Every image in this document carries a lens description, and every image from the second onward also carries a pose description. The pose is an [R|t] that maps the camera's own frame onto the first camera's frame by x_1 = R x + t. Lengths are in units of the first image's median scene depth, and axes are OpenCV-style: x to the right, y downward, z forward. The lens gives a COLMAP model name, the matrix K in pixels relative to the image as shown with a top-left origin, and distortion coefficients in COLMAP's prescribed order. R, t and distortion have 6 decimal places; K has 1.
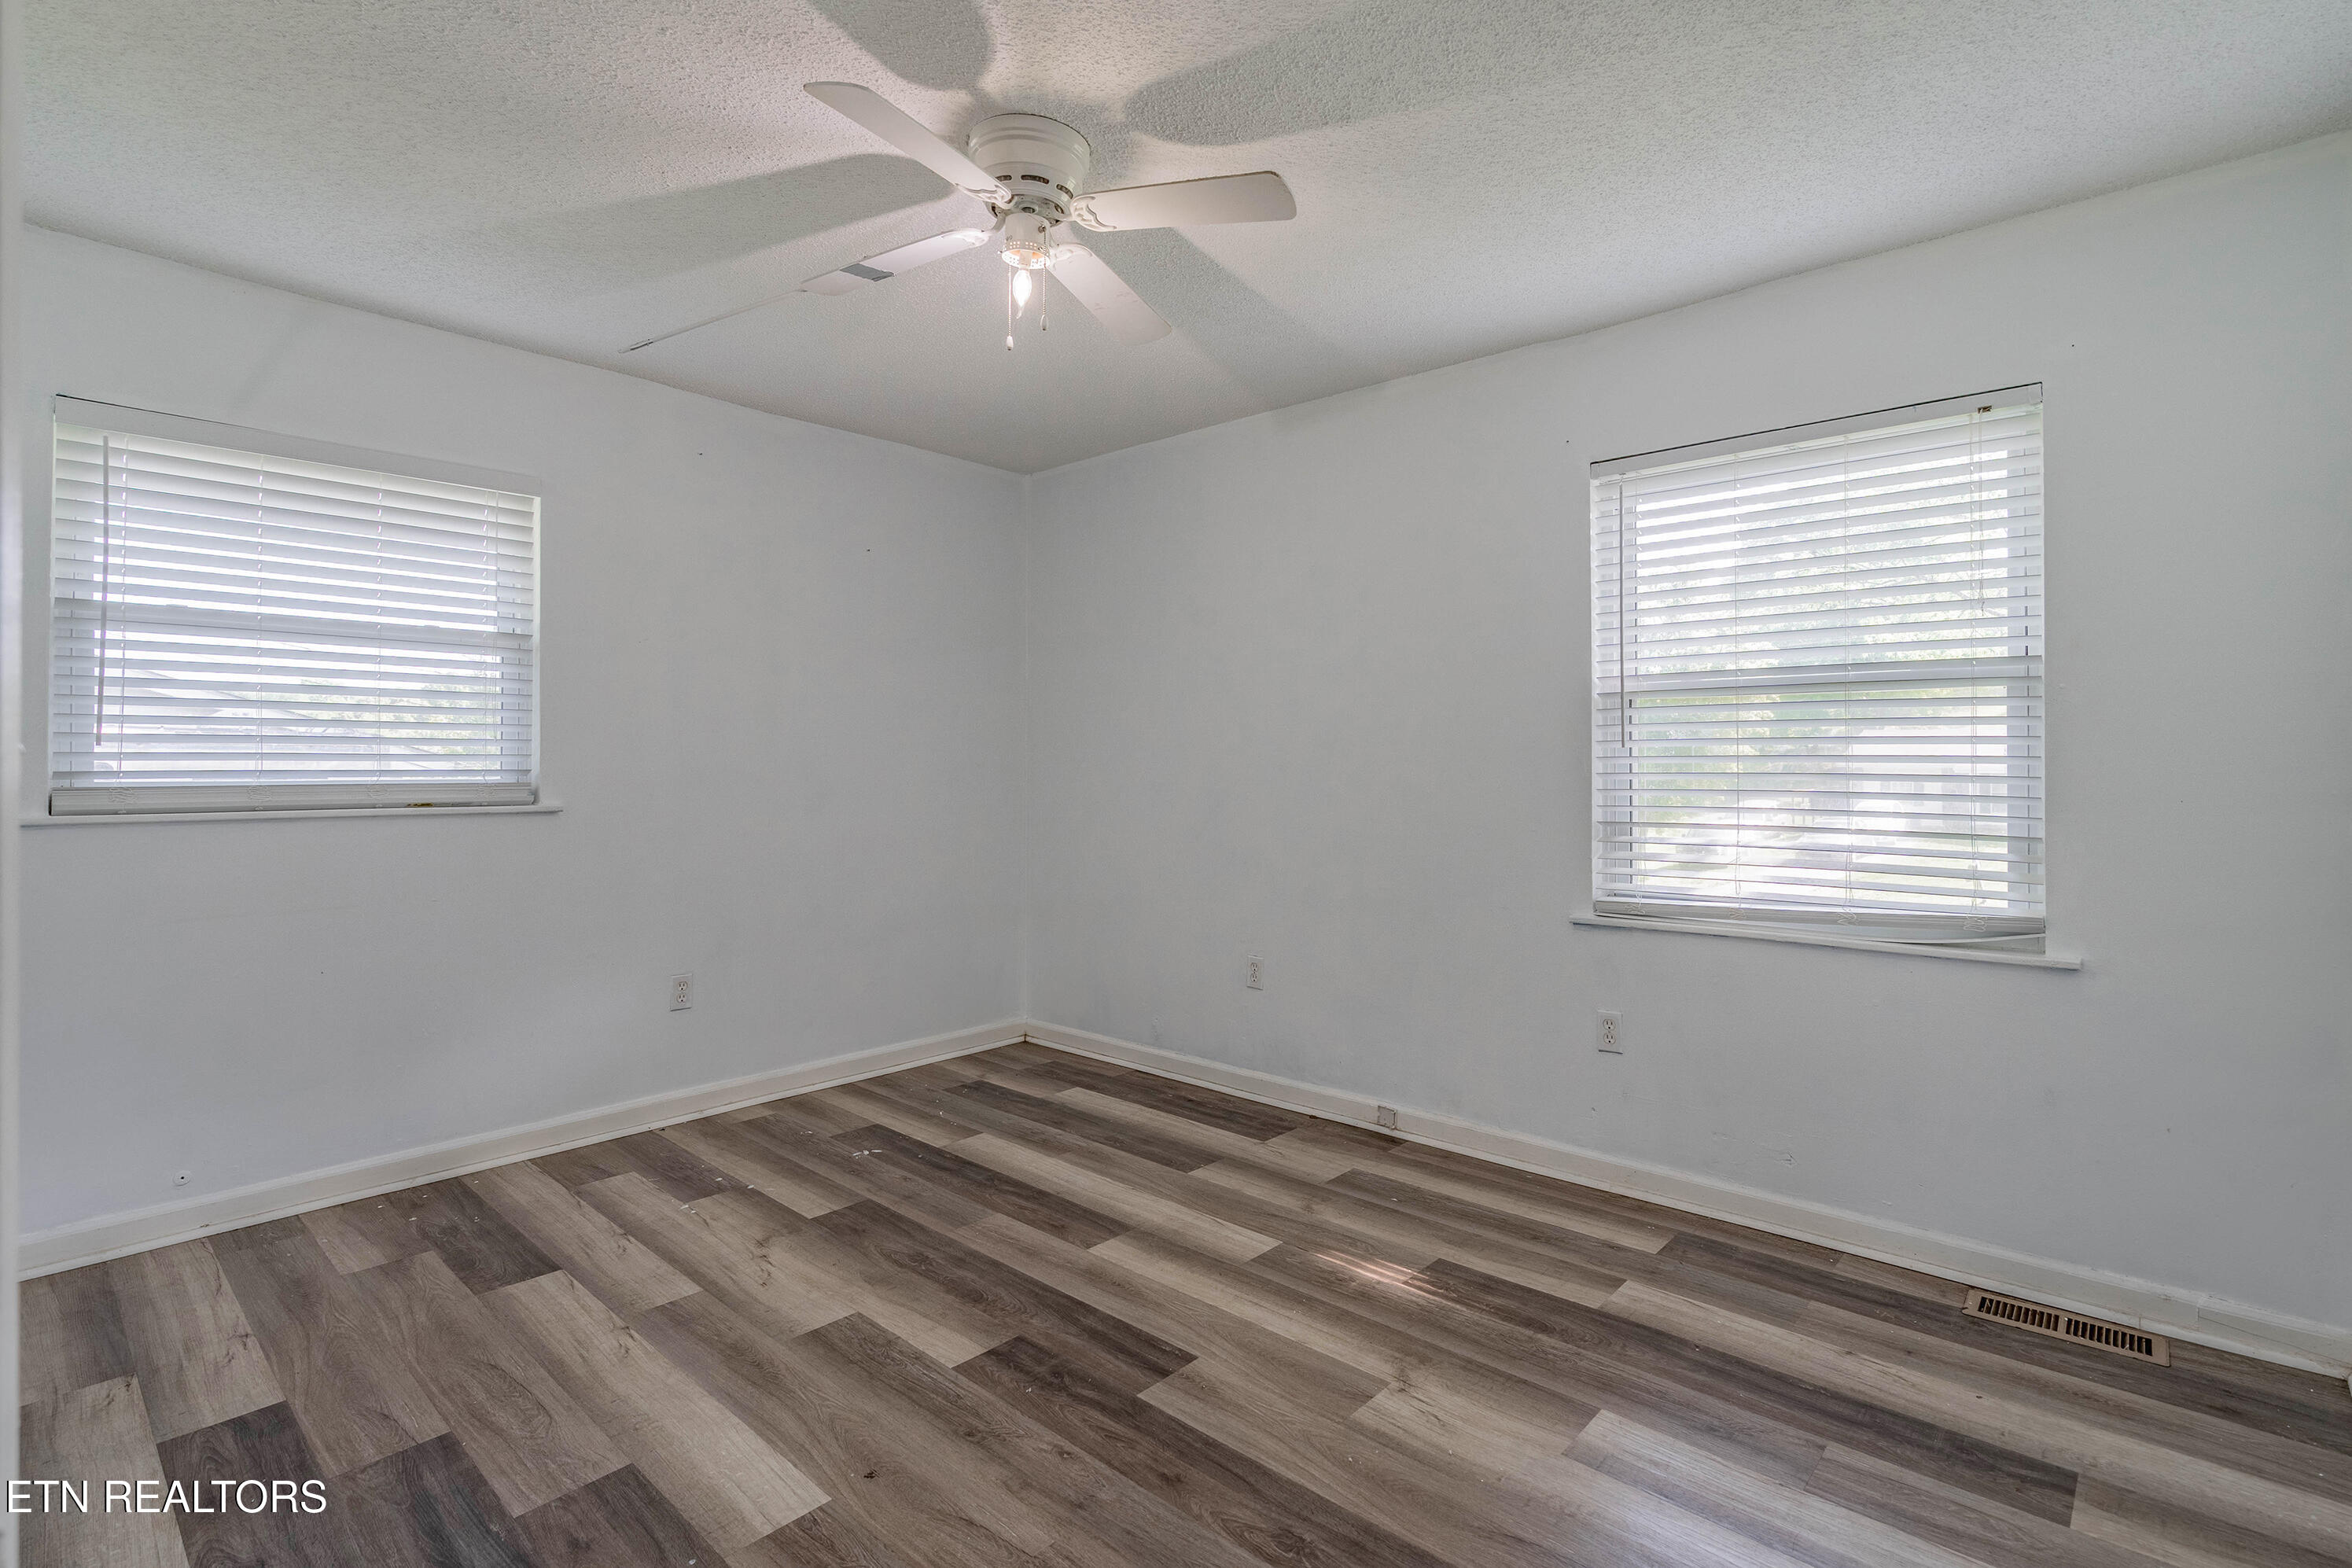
lens RADIAL K [[1081.2, 0, 1184.2], [0, 1081.2, 770.4], [0, 0, 1]] dist [-0.001187, 0.000016]
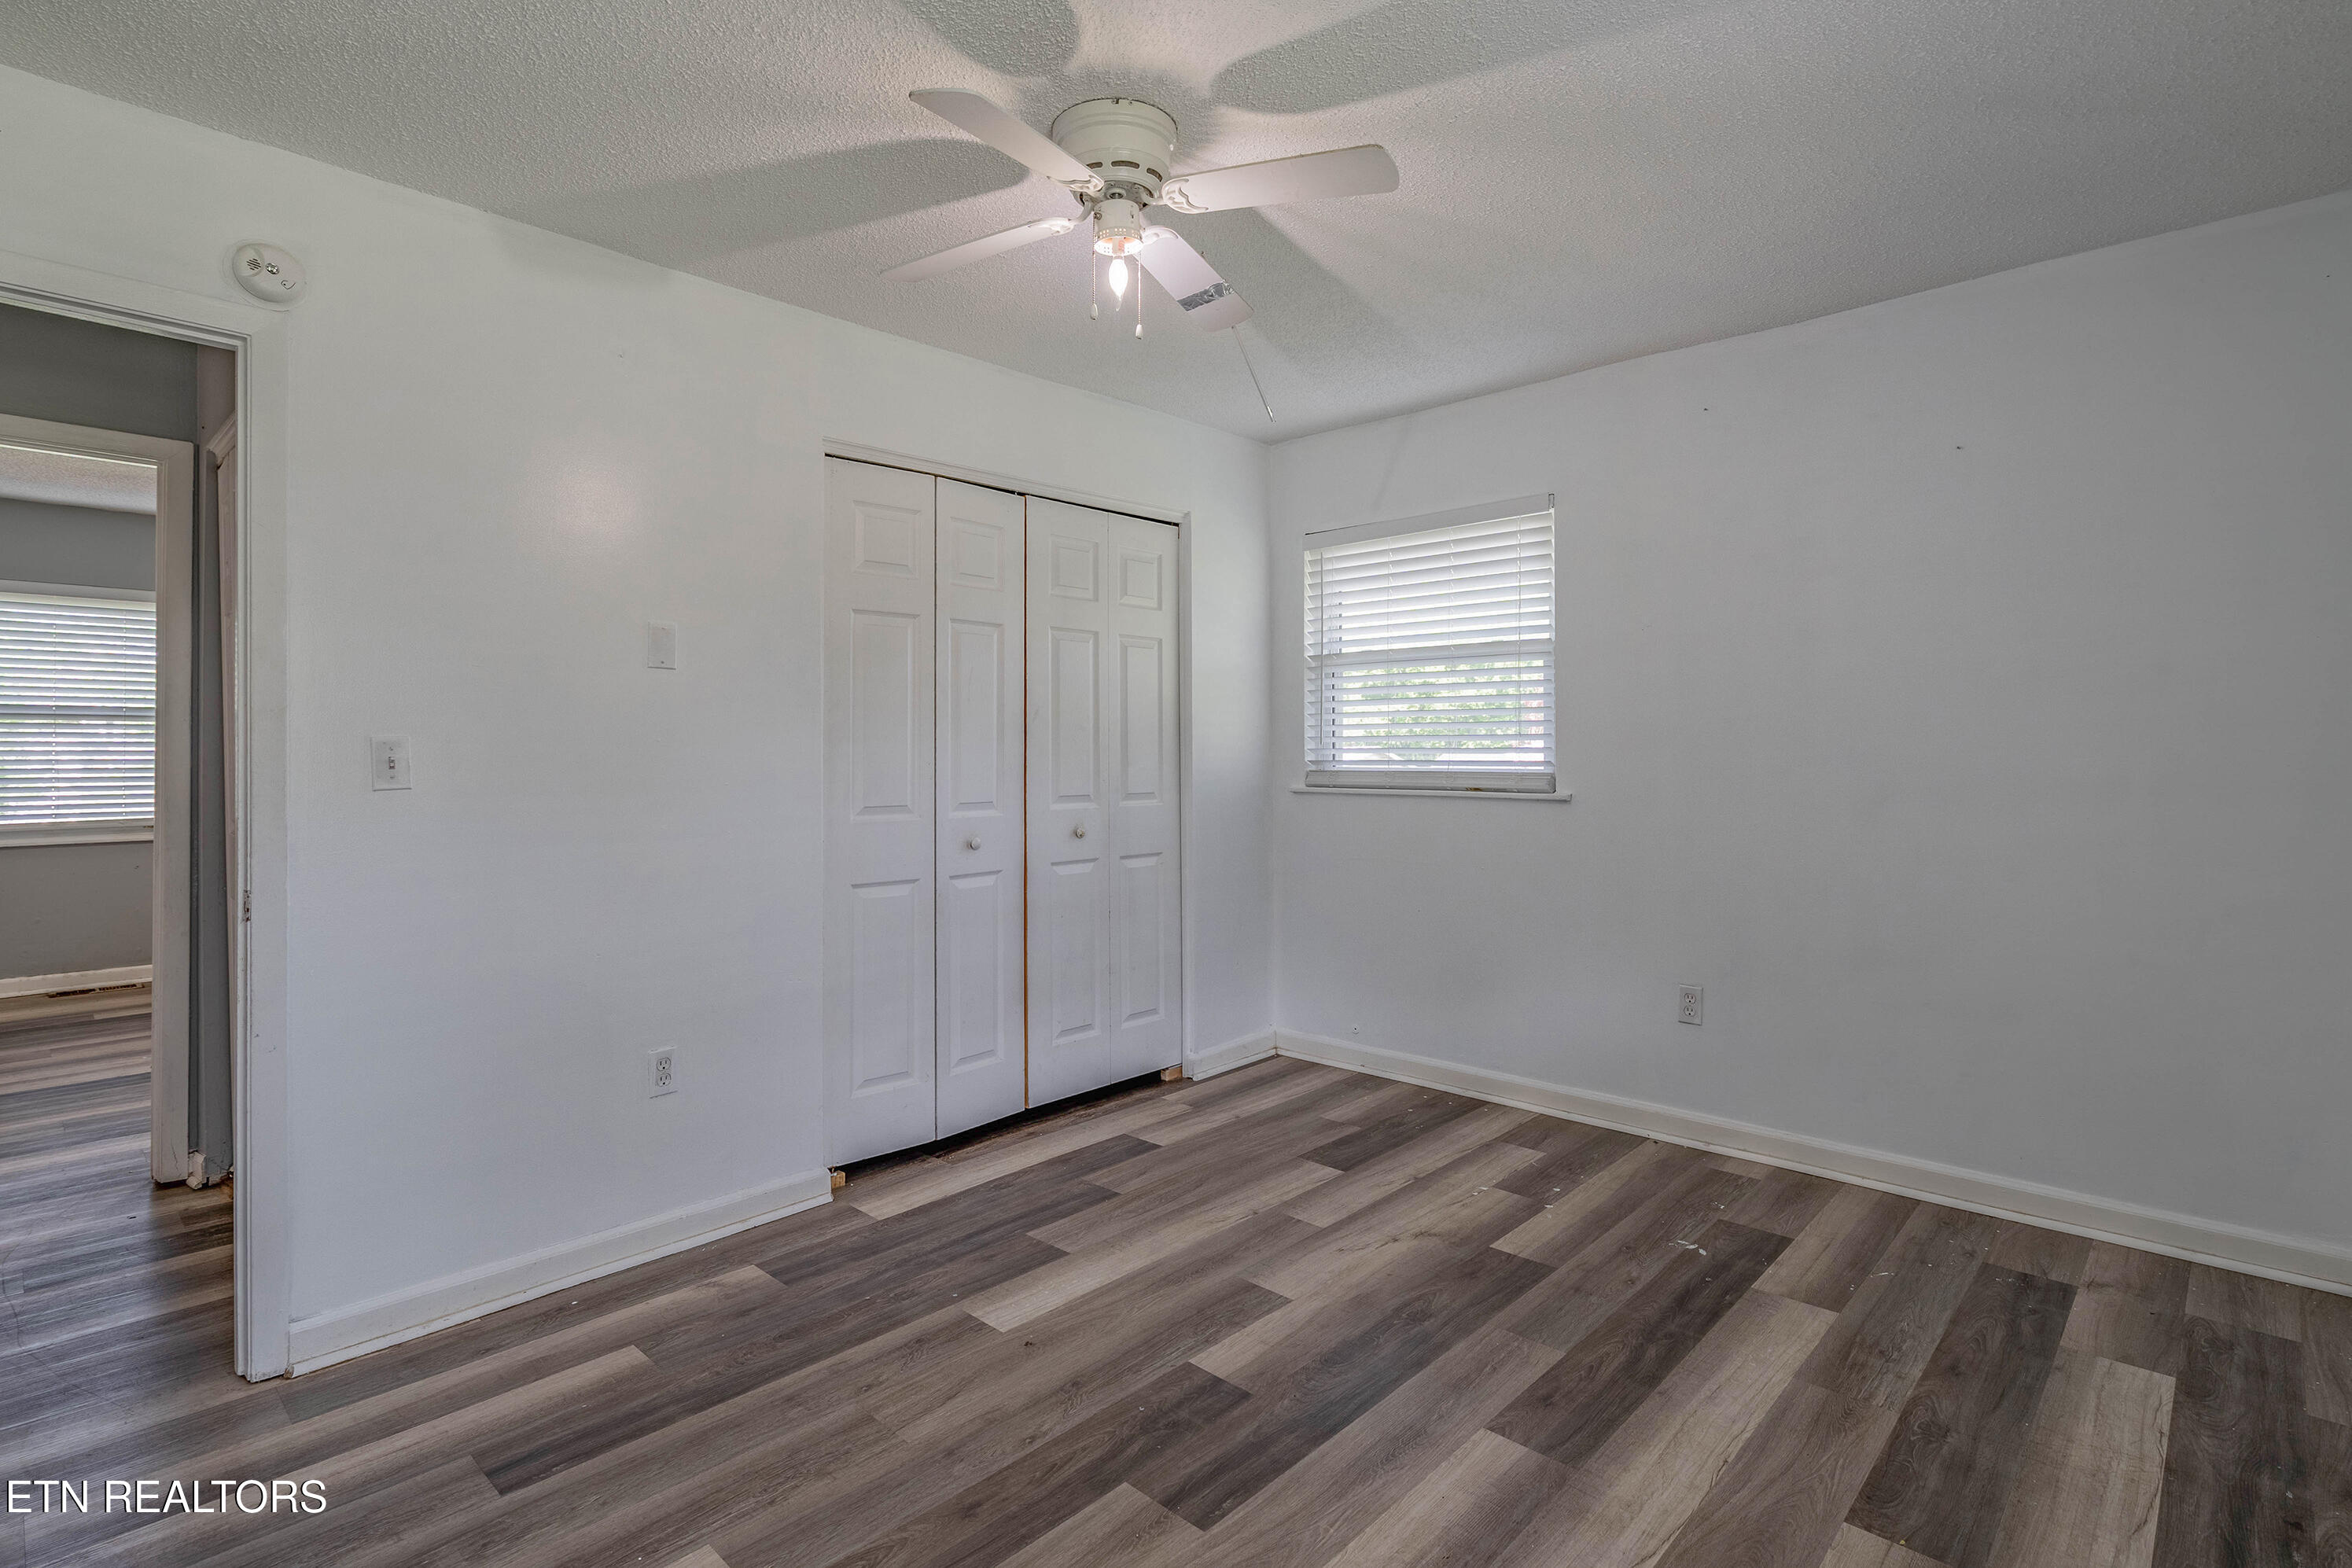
lens RADIAL K [[1079.9, 0, 1176.4], [0, 1079.9, 743.7], [0, 0, 1]] dist [-0.009513, 0.000281]
pose [[0.013163, -0.007937, -0.999882, 0.597884], [-0.004096, 0.999960, -0.007992, -0.010040], [0.999905, 0.004201, 0.013130, 0.737285]]
